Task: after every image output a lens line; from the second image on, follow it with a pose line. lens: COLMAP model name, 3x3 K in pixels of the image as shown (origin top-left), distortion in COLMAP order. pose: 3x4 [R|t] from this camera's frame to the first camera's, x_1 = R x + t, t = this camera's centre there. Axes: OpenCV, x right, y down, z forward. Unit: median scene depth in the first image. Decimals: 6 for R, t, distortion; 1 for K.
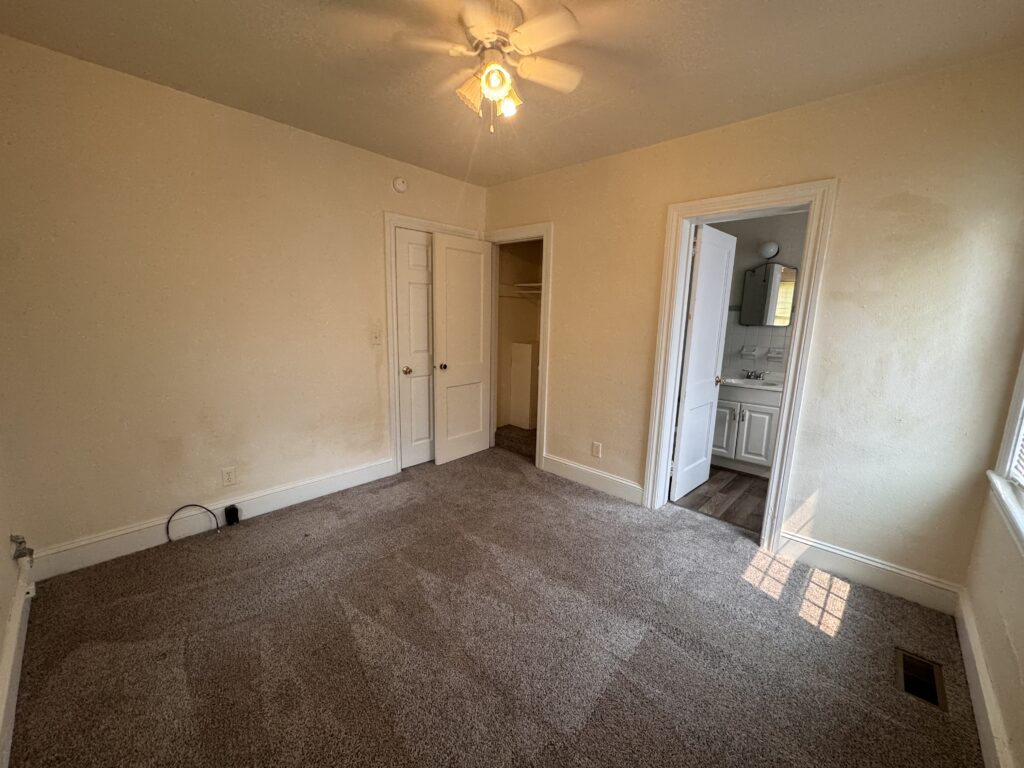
lens RADIAL K [[408.4, 0, 512.0], [0, 408.4, 384.0], [0, 0, 1]] dist [0.000306, 0.000190]
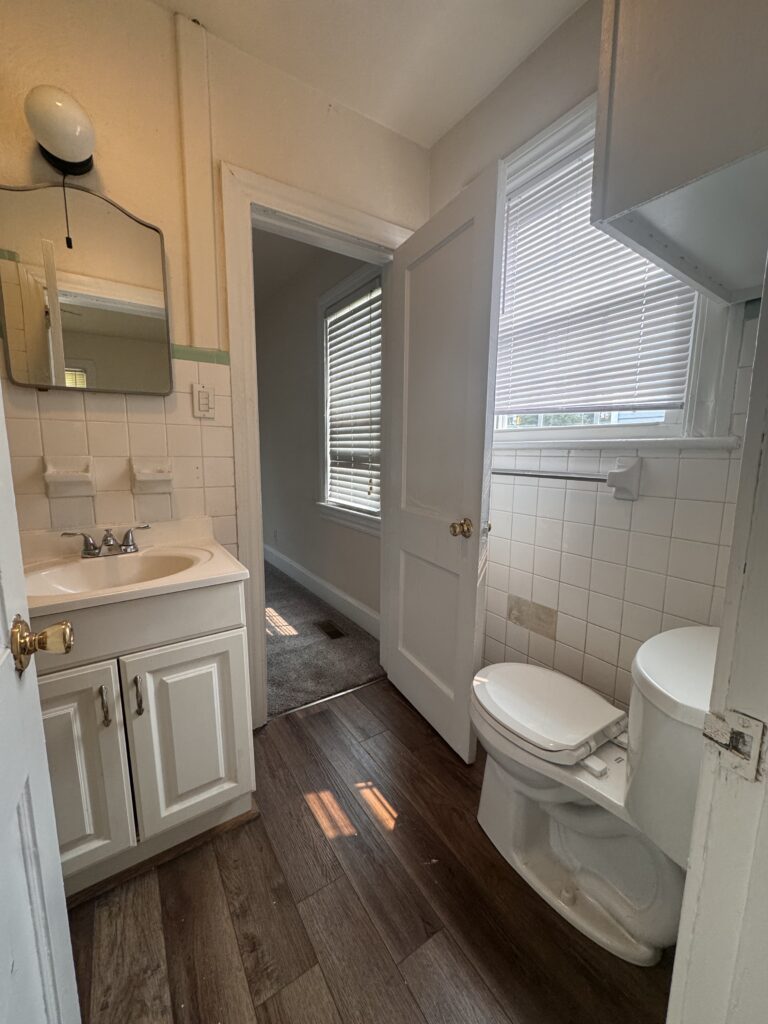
lens RADIAL K [[408.4, 0, 383.7], [0, 408.4, 514.0], [0, 0, 1]] dist [0.000306, 0.000190]
pose [[0.243561, -0.173674, 0.954209, 0.355951], [0.169230, 0.976355, 0.134509, -0.053647], [-0.955008, 0.128720, 0.267193, 0.736067]]
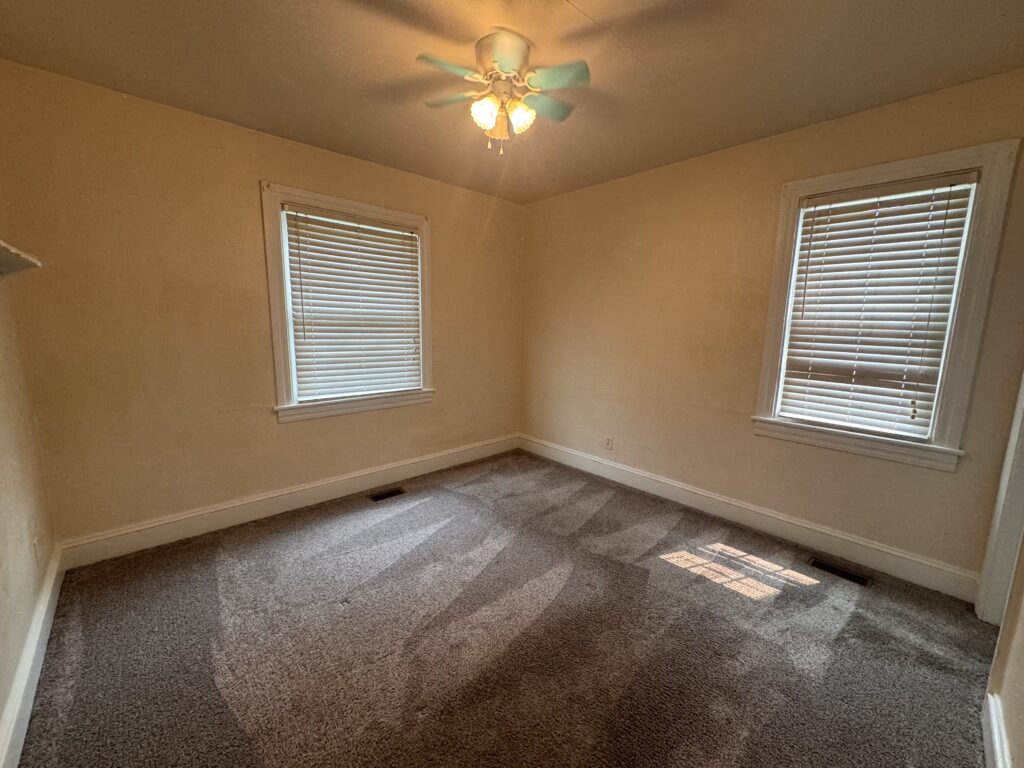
lens RADIAL K [[408.4, 0, 512.0], [0, 408.4, 384.0], [0, 0, 1]] dist [0.000306, 0.000190]
pose [[0.078205, -0.166827, 0.982880, 0.386769], [0.139841, 0.977988, 0.154870, -0.218237], [-0.987081, 0.125335, 0.099813, 1.439421]]
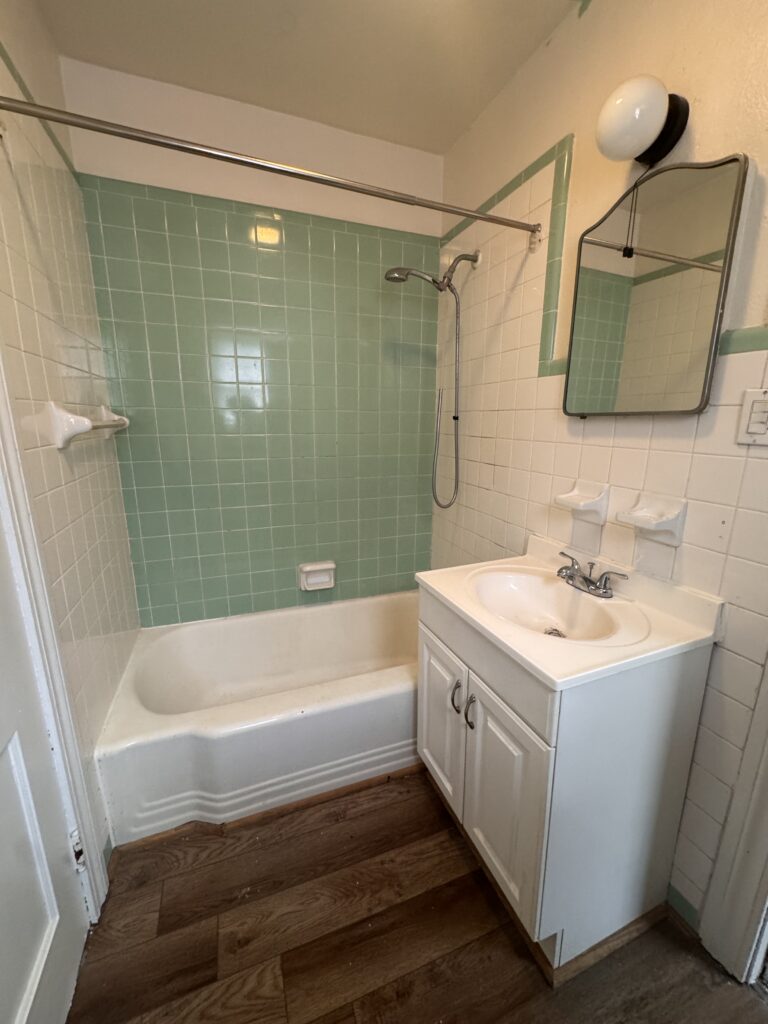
lens RADIAL K [[408.4, 0, 383.7], [0, 408.4, 514.0], [0, 0, 1]] dist [0.000306, 0.000190]
pose [[0.896735, 0.075260, -0.436122, 0.618758], [-0.056583, 0.996844, 0.055678, -0.081972], [0.438936, -0.025251, 0.898164, 0.690004]]
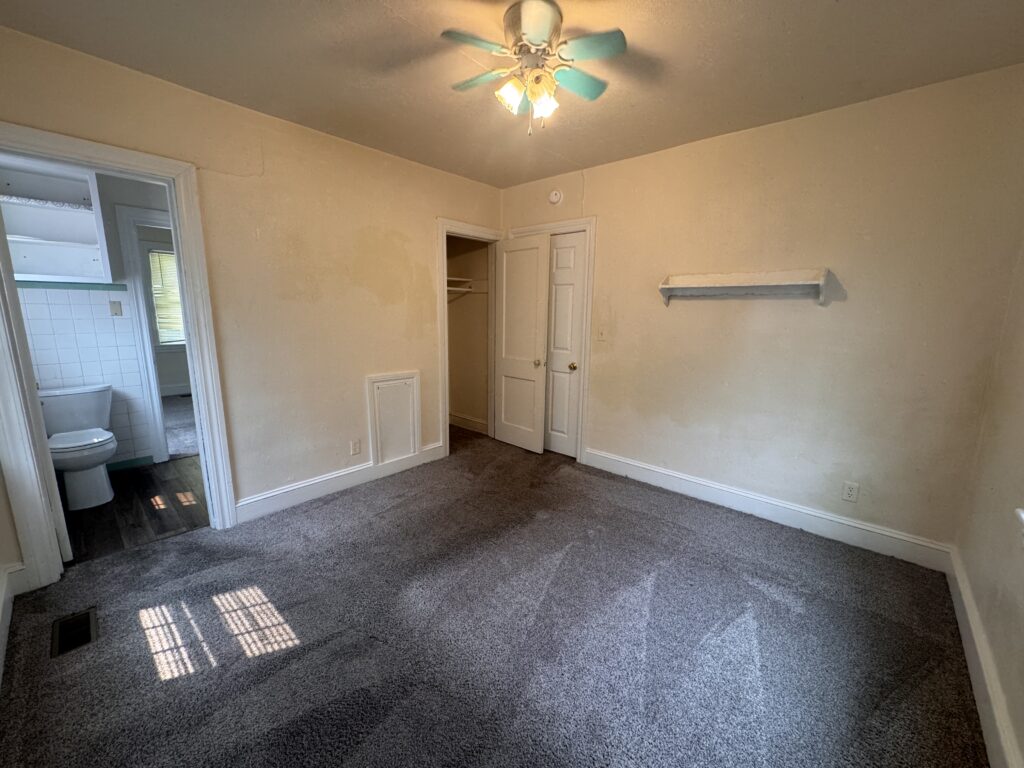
lens RADIAL K [[410.5, 0, 512.0], [0, 410.5, 384.0], [0, 0, 1]] dist [-0.000901, -0.000054]
pose [[0.011231, 0.158580, -0.987282, 1.417722], [-0.183527, 0.970899, 0.153861, -0.218963], [0.982950, 0.179465, 0.040007, 1.474188]]
